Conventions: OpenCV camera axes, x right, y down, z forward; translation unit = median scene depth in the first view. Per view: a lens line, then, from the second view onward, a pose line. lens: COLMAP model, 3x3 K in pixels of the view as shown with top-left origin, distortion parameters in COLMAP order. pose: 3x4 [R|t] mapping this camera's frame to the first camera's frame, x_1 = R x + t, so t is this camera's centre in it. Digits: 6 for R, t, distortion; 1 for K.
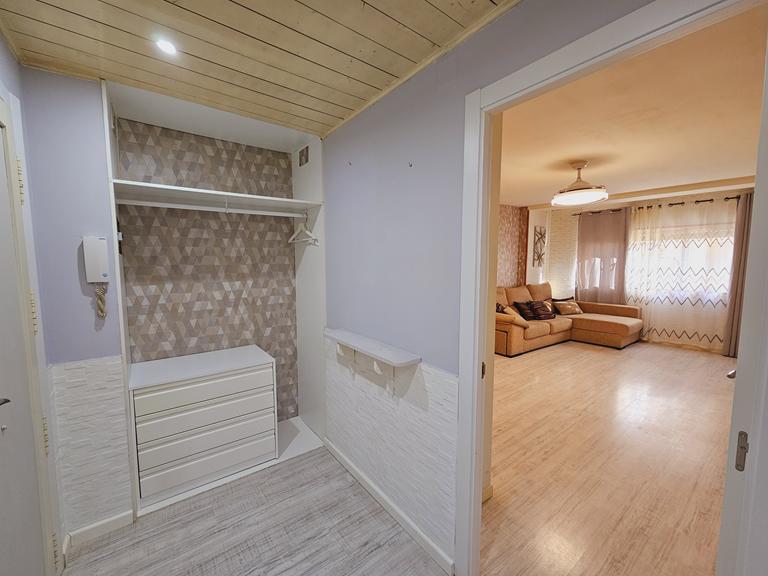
lens RADIAL K [[313.5, 0, 379.9], [0, 313.5, 290.3], [0, 0, 1]] dist [-0.000104, 0.000489]
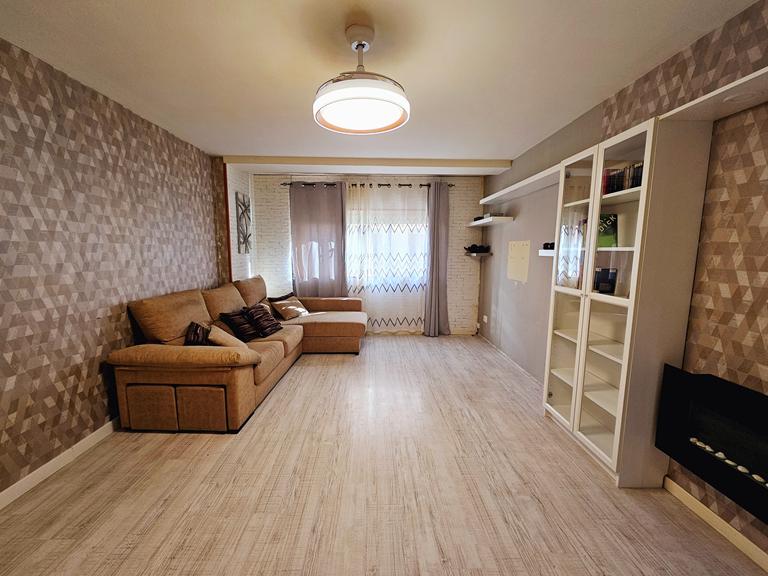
lens RADIAL K [[313.5, 0, 373.3], [0, 313.5, 289.1], [0, 0, 1]] dist [-0.000104, 0.000489]
pose [[0.595022, -0.096599, 0.797883, 0.134876], [0.068341, 0.995236, 0.069527, -0.029804], [-0.800798, 0.013158, 0.598789, 0.420863]]
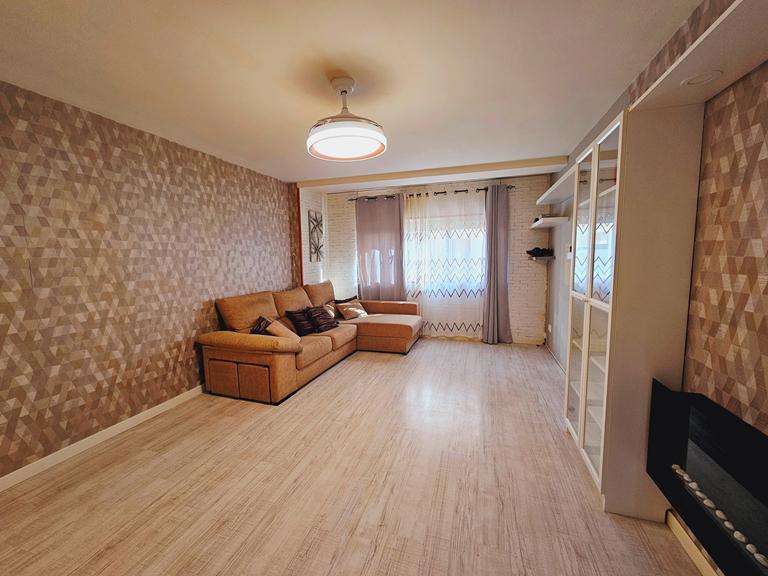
lens RADIAL K [[313.5, 0, 375.5], [0, 313.5, 288.9], [0, 0, 1]] dist [-0.000104, 0.000489]
pose [[0.821250, -0.073583, 0.565804, 0.193475], [0.070817, 0.997127, 0.026888, -0.018901], [-0.566157, 0.017987, 0.824101, 0.291403]]
